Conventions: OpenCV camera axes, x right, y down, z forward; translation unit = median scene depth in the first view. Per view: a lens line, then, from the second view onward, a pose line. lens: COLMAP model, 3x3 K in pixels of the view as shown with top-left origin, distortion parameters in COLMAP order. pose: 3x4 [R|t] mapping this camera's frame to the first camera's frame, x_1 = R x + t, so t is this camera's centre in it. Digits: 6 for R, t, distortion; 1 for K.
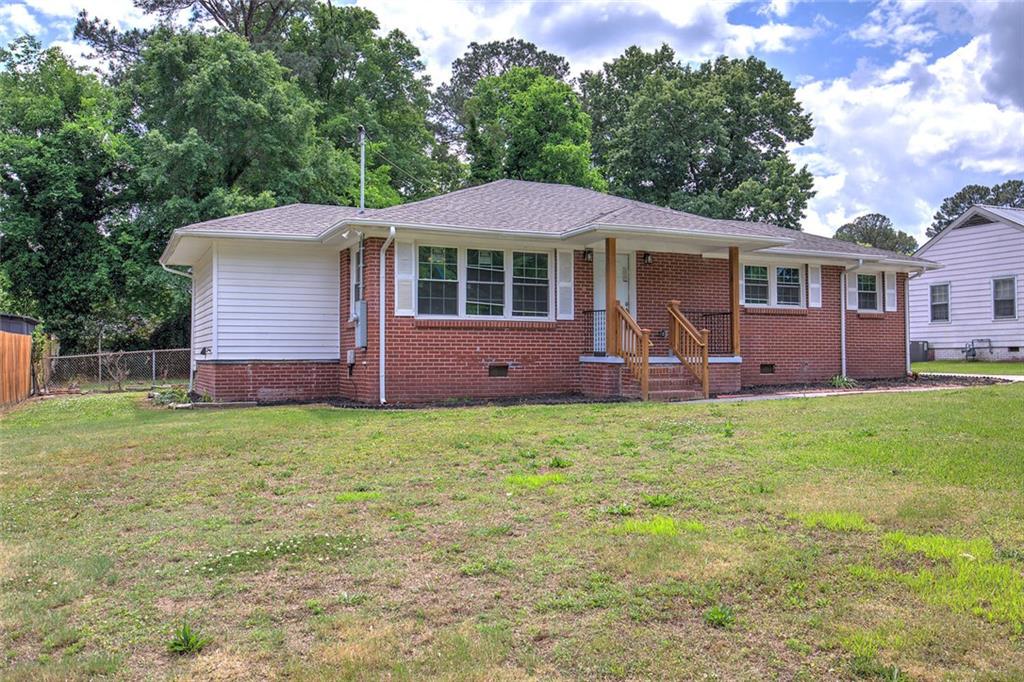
lens RADIAL K [[867.3, 0, 512.0], [0, 867.3, 341.0], [0, 0, 1]] dist [0.007351, 0.000257]
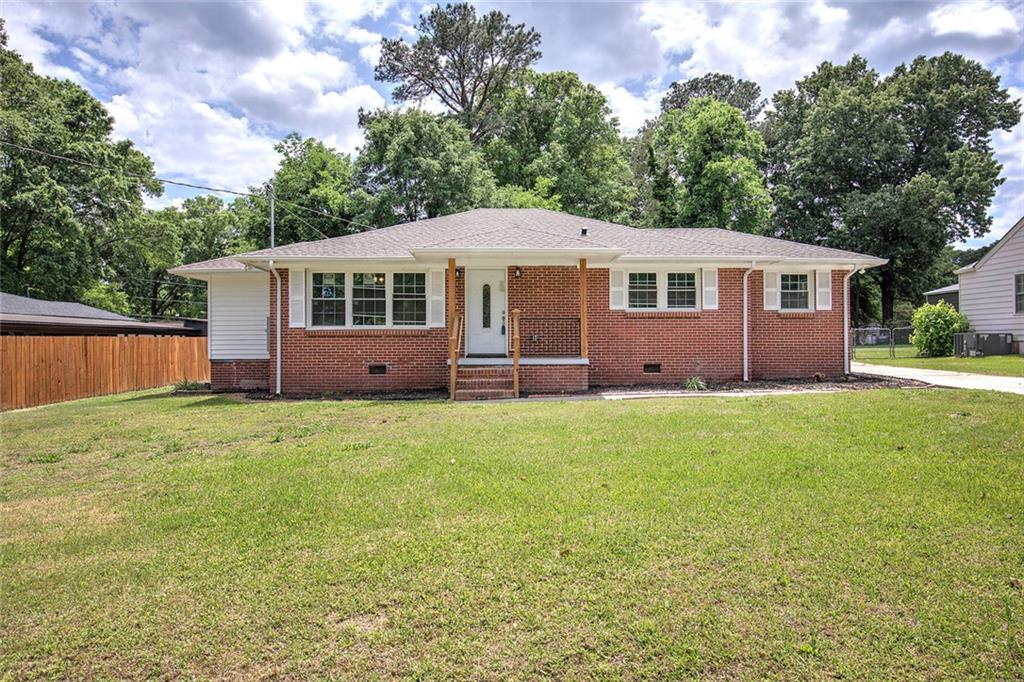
lens RADIAL K [[672.1, 0, 513.2], [0, 672.1, 335.8], [0, 0, 1]] dist [0.038769, -0.046535]
pose [[0.909981, -0.006441, -0.414600, 0.482495], [0.011788, 0.999877, 0.010340, -0.019000], [0.414483, -0.014296, 0.909945, 0.173624]]
